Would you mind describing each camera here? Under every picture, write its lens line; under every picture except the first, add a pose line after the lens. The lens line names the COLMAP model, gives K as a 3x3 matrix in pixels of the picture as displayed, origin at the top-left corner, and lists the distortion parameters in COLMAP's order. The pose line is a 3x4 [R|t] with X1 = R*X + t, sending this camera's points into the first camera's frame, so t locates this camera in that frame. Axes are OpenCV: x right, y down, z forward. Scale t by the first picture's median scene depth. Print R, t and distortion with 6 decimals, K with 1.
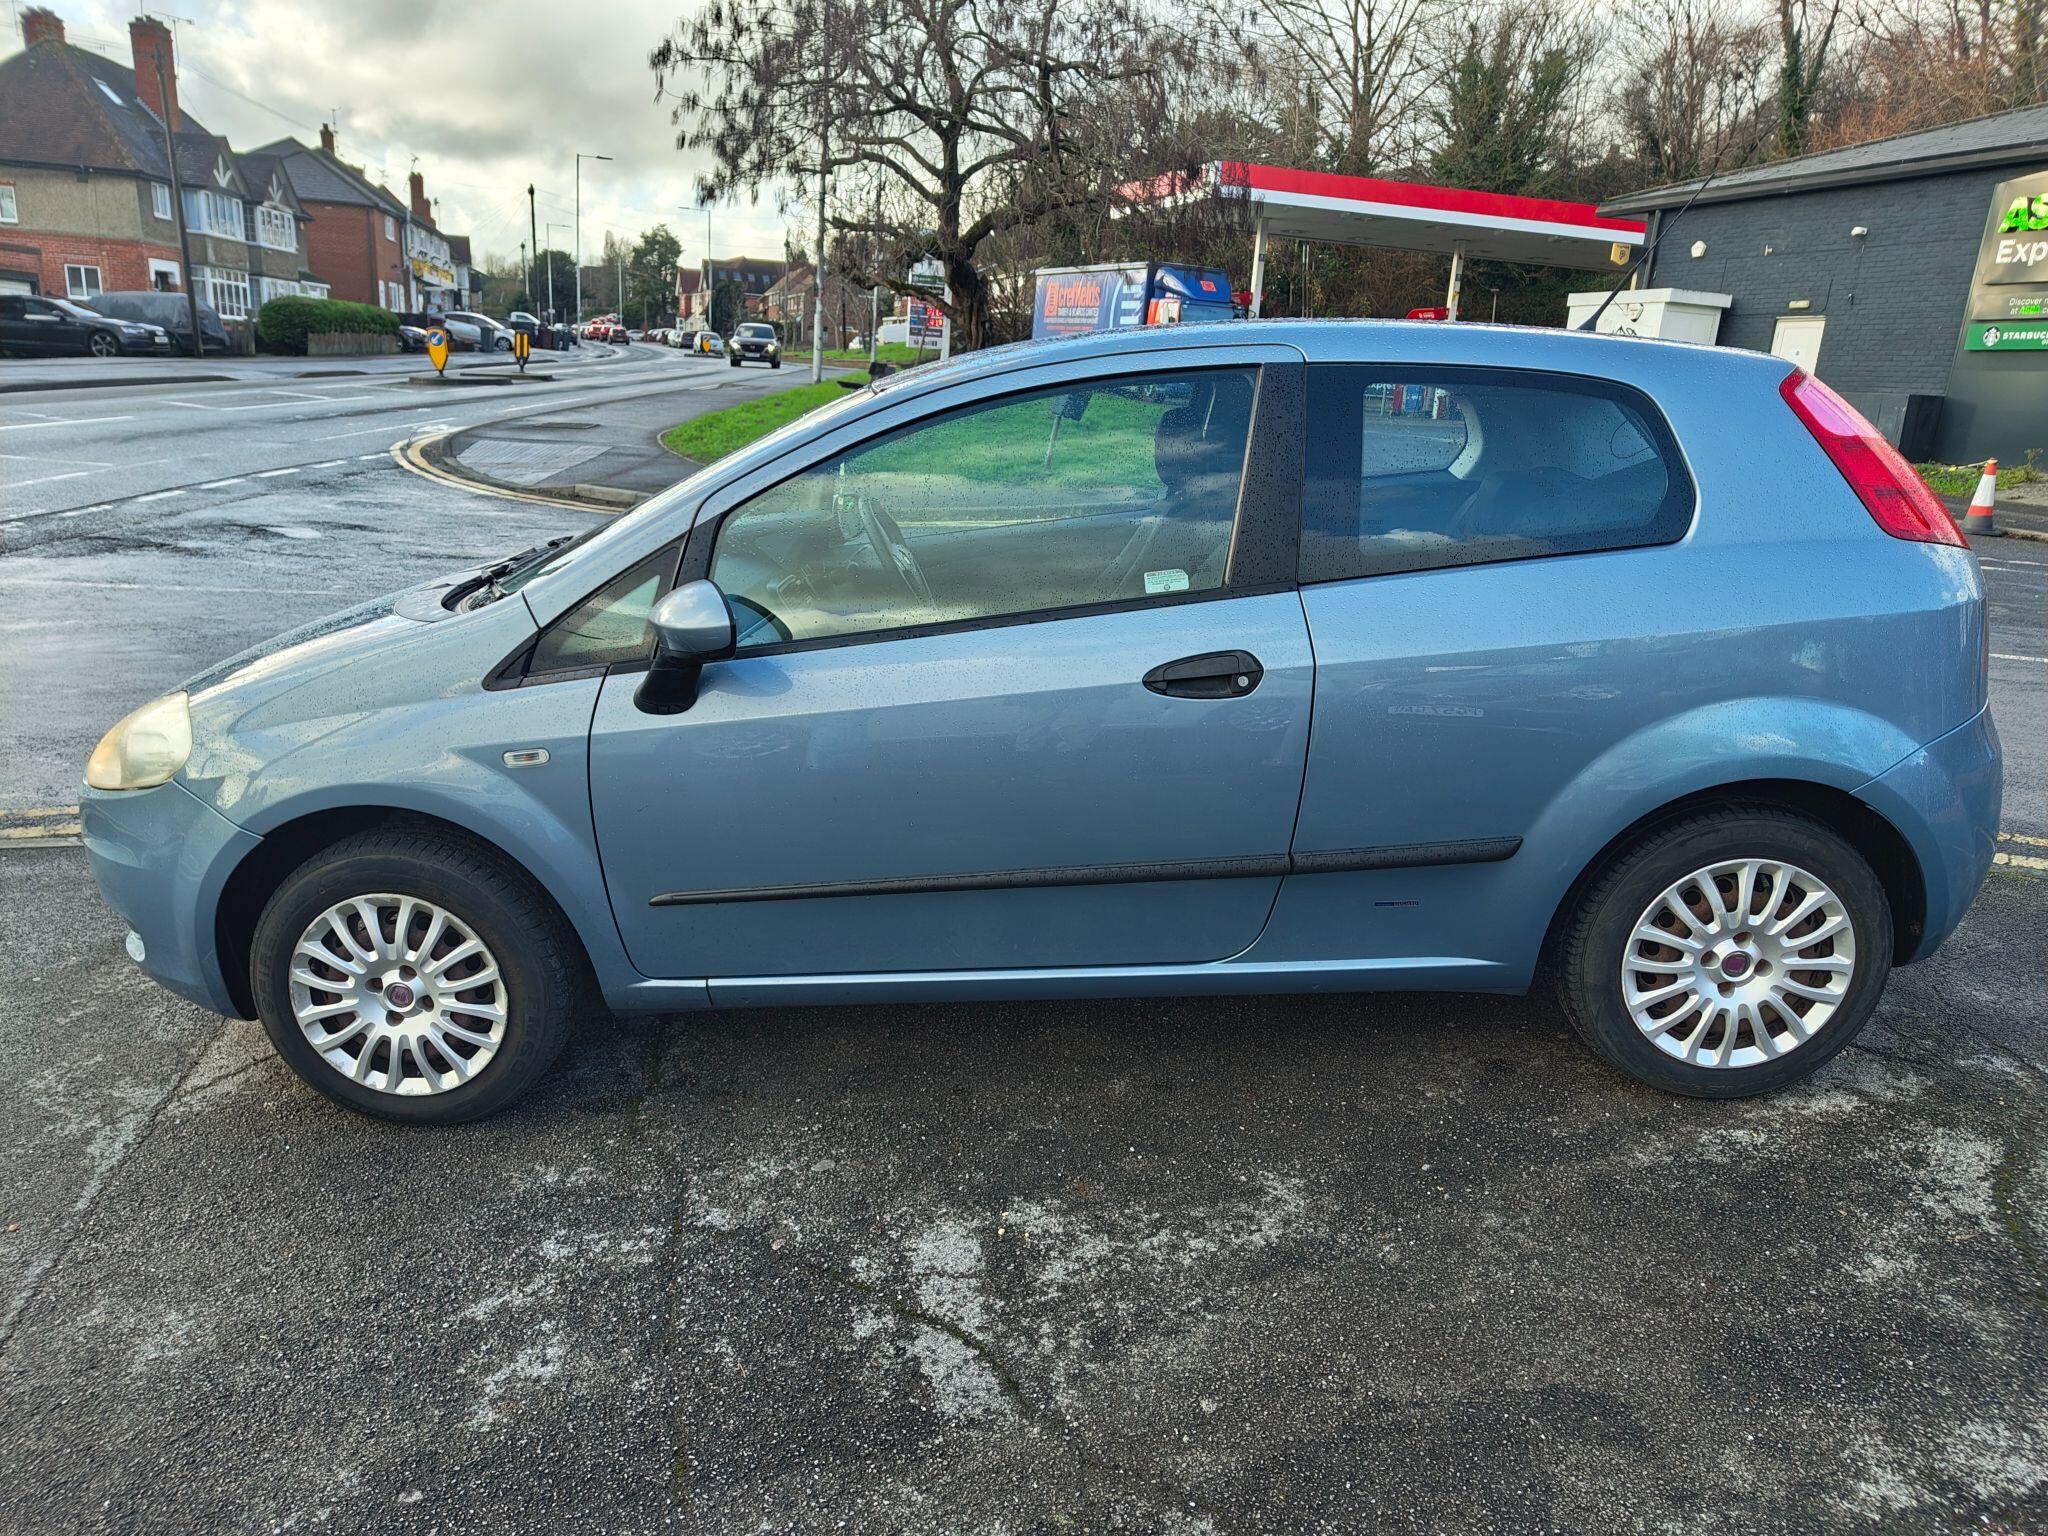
lens RADIAL K [[1381.7, 0, 1021.0], [0, 1381.7, 864.7], [0, 0, 1]] dist [0.008707, 0.005332]
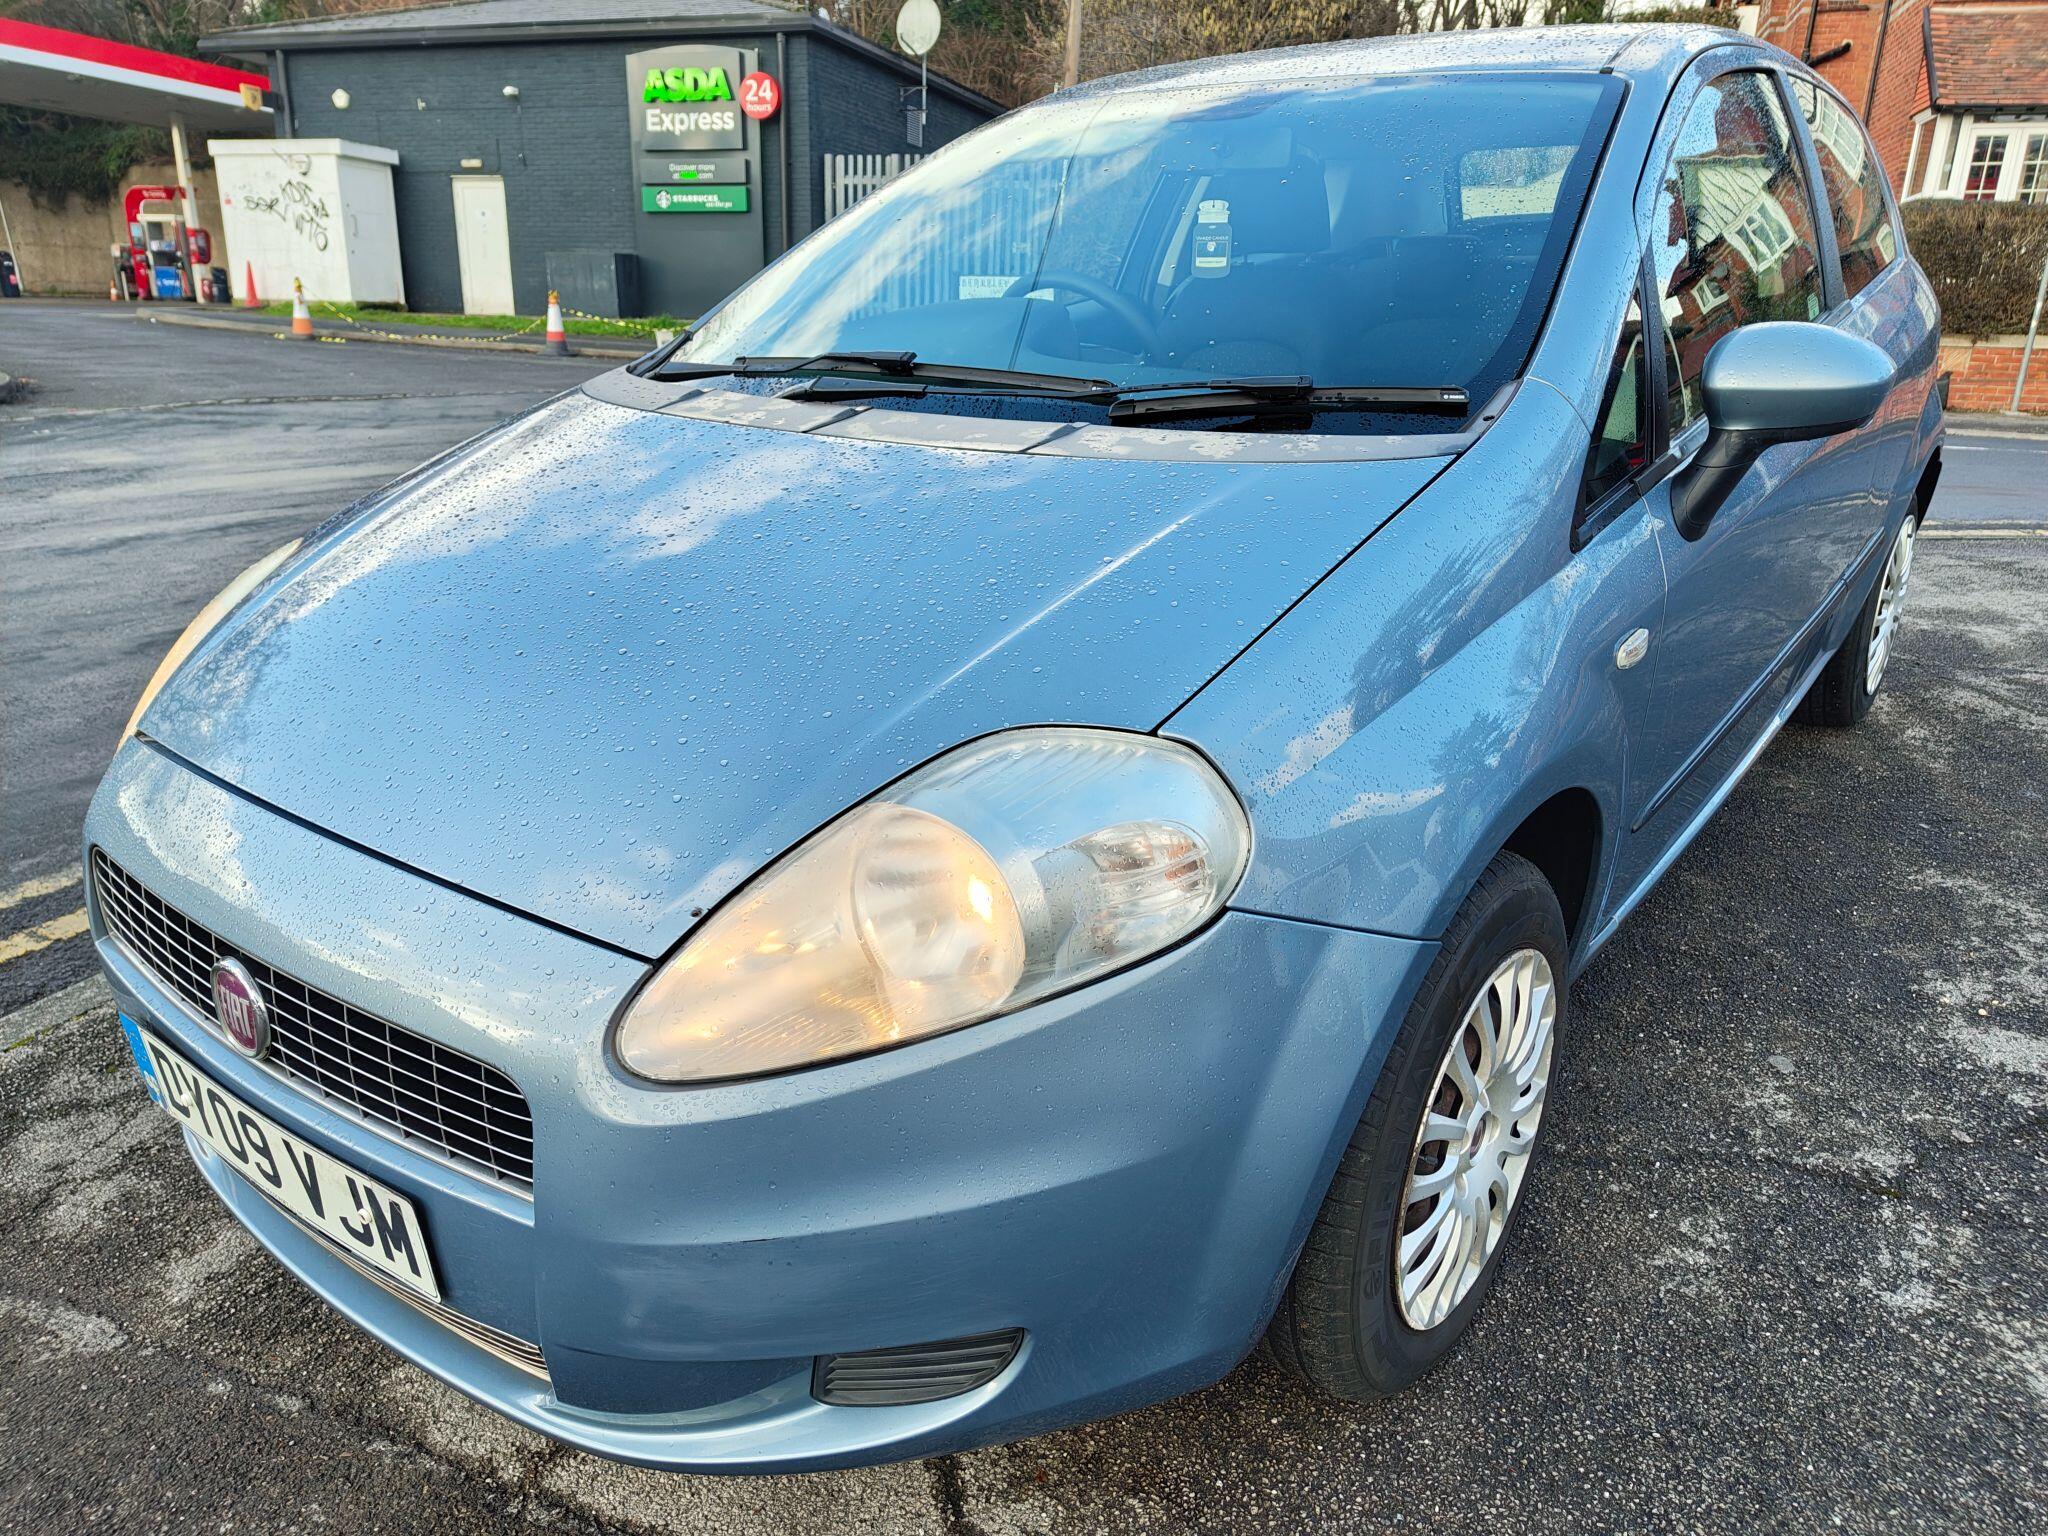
lens RADIAL K [[1401.4, 0, 1015.5], [0, 1401.4, 838.3], [0, 0, 1]] dist [0.015404, -0.002977]
pose [[0.599358, -0.316567, 0.735225, -0.914361], [0.275495, 0.943945, 0.181851, -0.169671], [-0.751580, 0.093557, 0.652974, 0.734075]]
